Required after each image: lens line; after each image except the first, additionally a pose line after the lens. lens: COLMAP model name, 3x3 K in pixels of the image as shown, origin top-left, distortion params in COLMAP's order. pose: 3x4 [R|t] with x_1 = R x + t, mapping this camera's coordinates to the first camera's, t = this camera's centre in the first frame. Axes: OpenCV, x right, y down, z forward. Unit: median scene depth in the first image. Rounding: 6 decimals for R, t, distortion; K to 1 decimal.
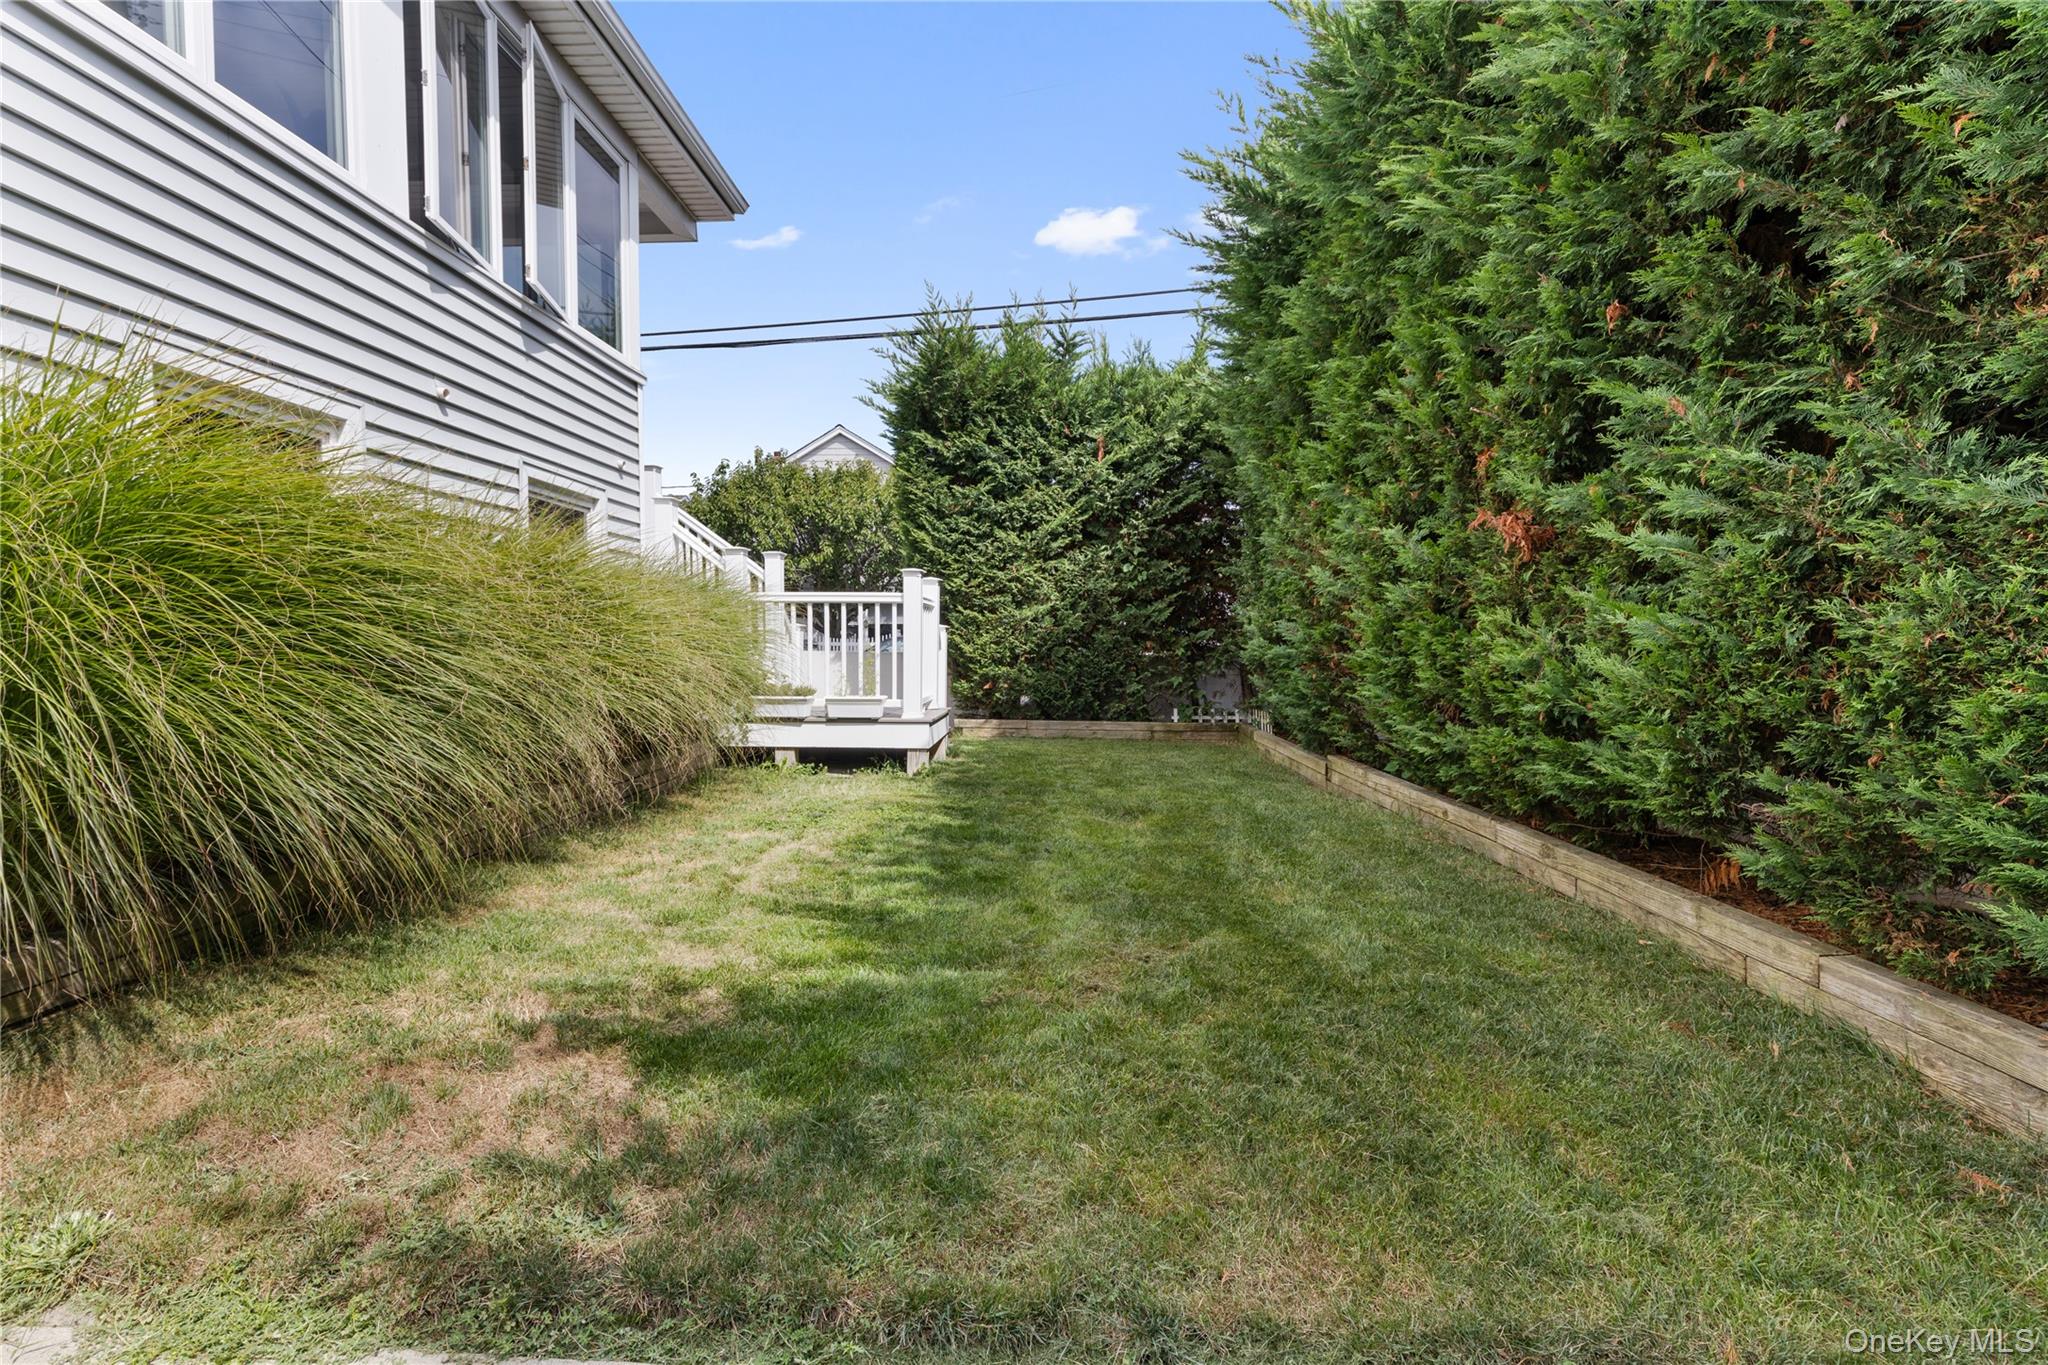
lens RADIAL K [[931.7, 0, 1002.4], [0, 931.7, 679.9], [0, 0, 1]] dist [0.015512, -0.001542]
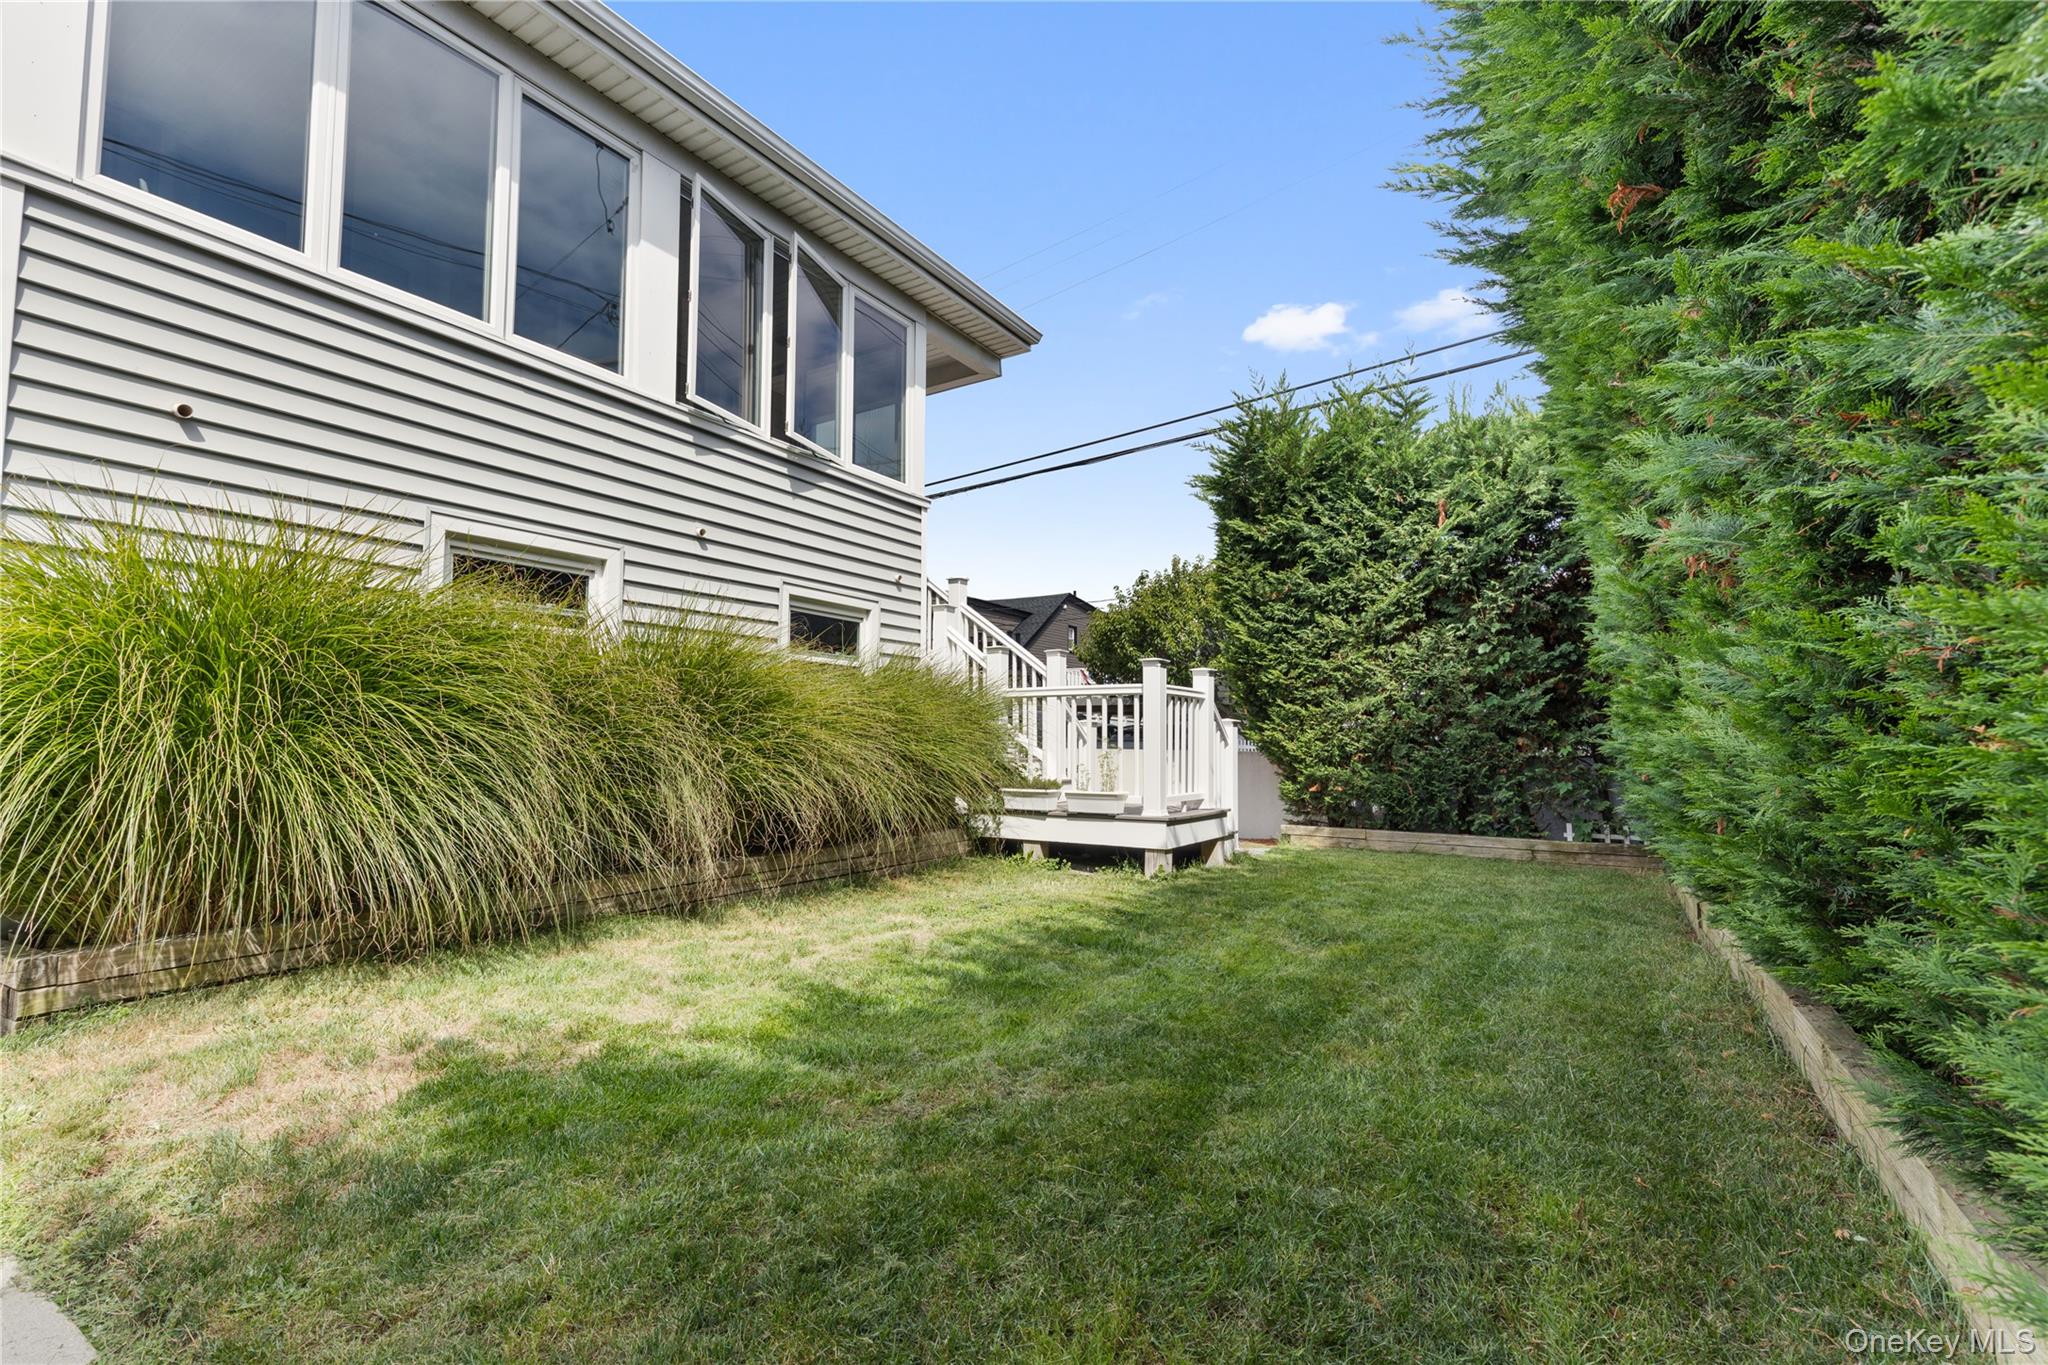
lens RADIAL K [[931.7, 0, 1013.9], [0, 931.7, 673.3], [0, 0, 1]] dist [0.015512, -0.001542]
pose [[0.866441, -0.038807, -0.497770, 0.187156], [-0.022680, 0.992886, -0.116885, 0.008351], [0.498765, 0.112563, 0.859397, 0.079559]]
